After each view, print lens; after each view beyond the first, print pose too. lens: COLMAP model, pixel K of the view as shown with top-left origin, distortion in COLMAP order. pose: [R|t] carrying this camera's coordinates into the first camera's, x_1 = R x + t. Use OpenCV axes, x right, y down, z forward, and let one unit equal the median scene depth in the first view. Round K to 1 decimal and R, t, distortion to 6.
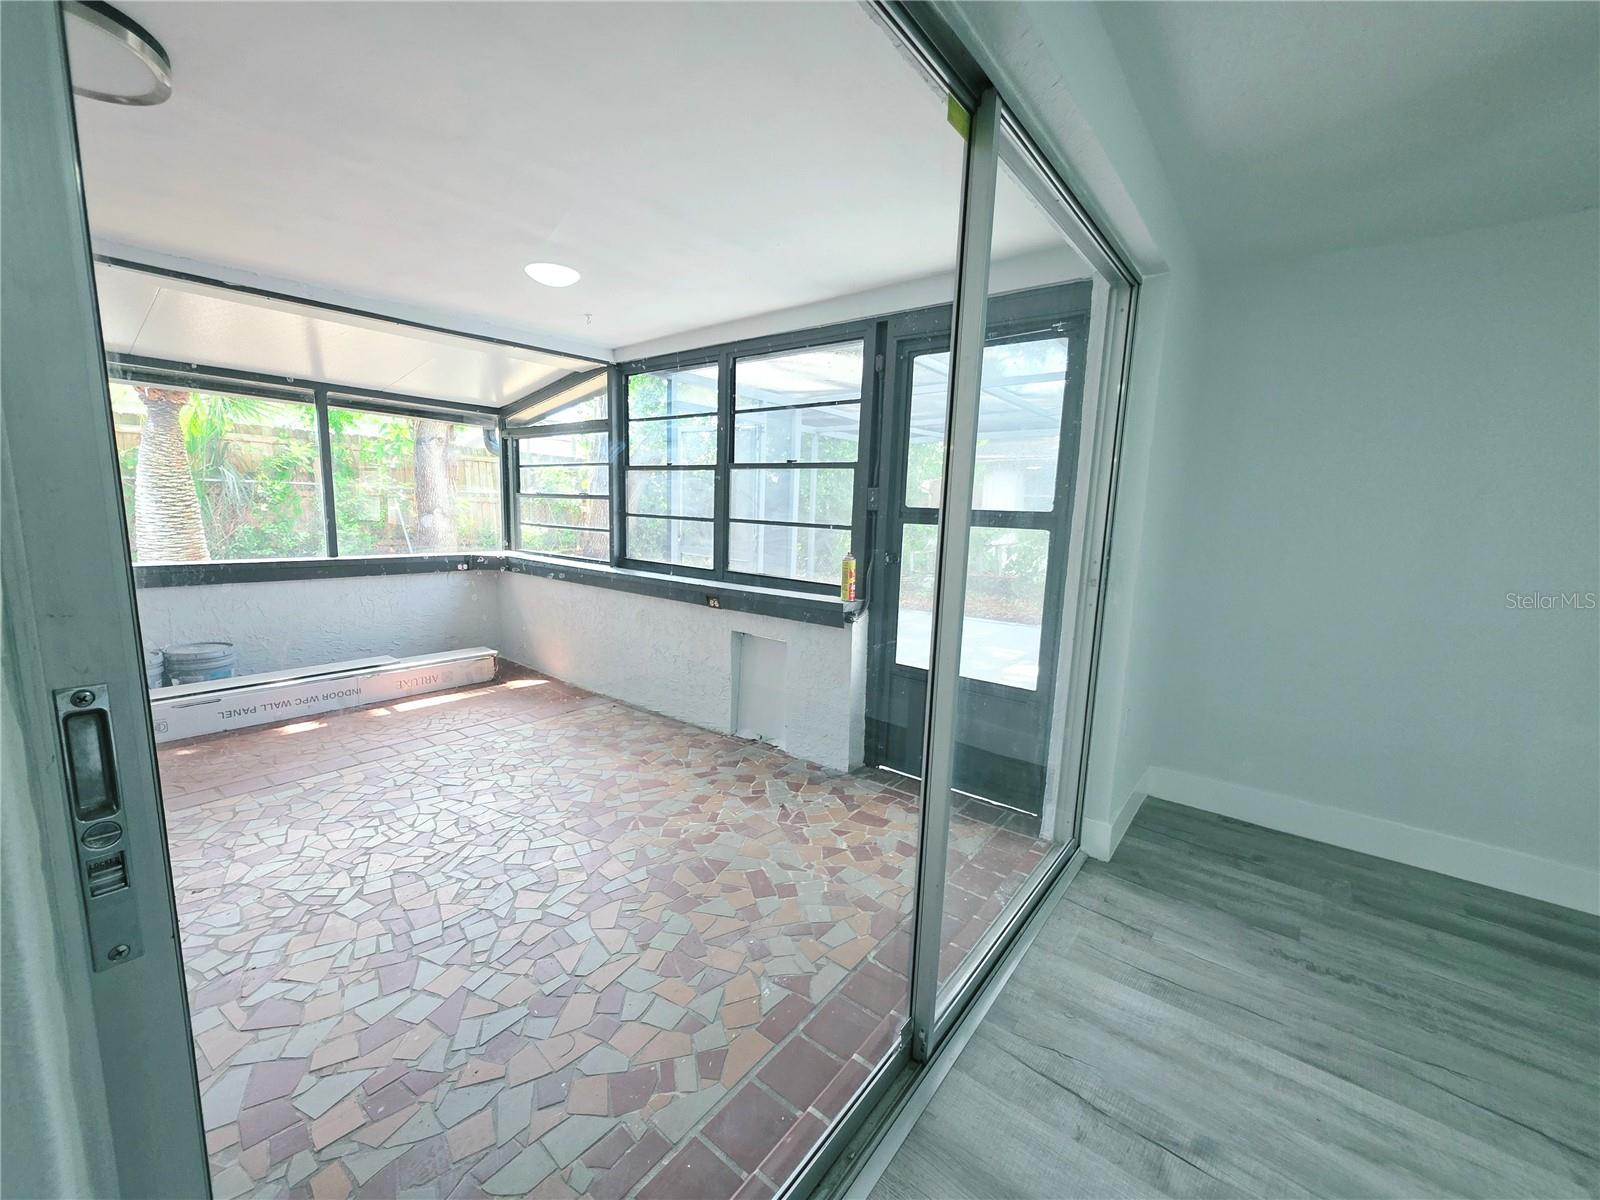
lens RADIAL K [[637.7, 0, 803.2], [0, 637.7, 603.1], [0, 0, 1]] dist [-0.001568, 0.000034]
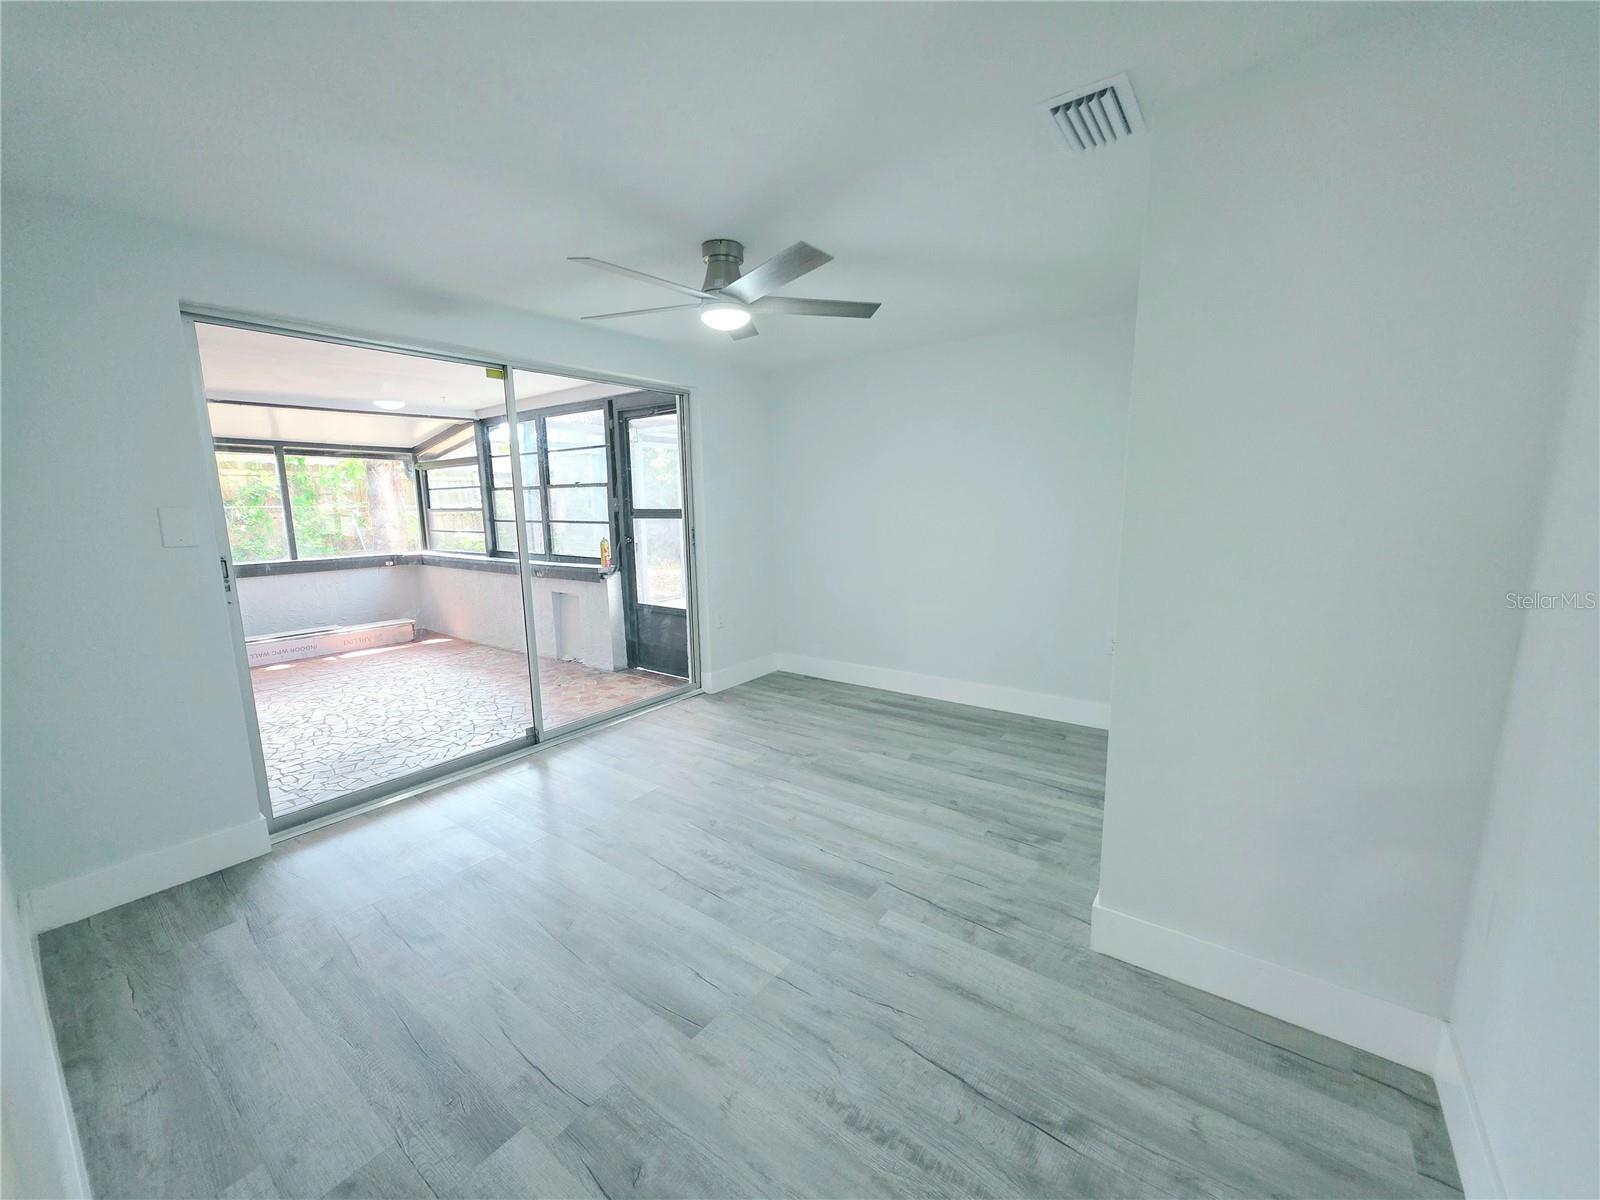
lens RADIAL K [[637.7, 0, 803.2], [0, 637.7, 603.1], [0, 0, 1]] dist [-0.001568, 0.000034]
pose [[0.998563, -0.050442, 0.018118, 0.448873], [0.050320, 0.998708, 0.007127, 0.086134], [-0.018454, -0.006205, 0.999810, -0.546127]]
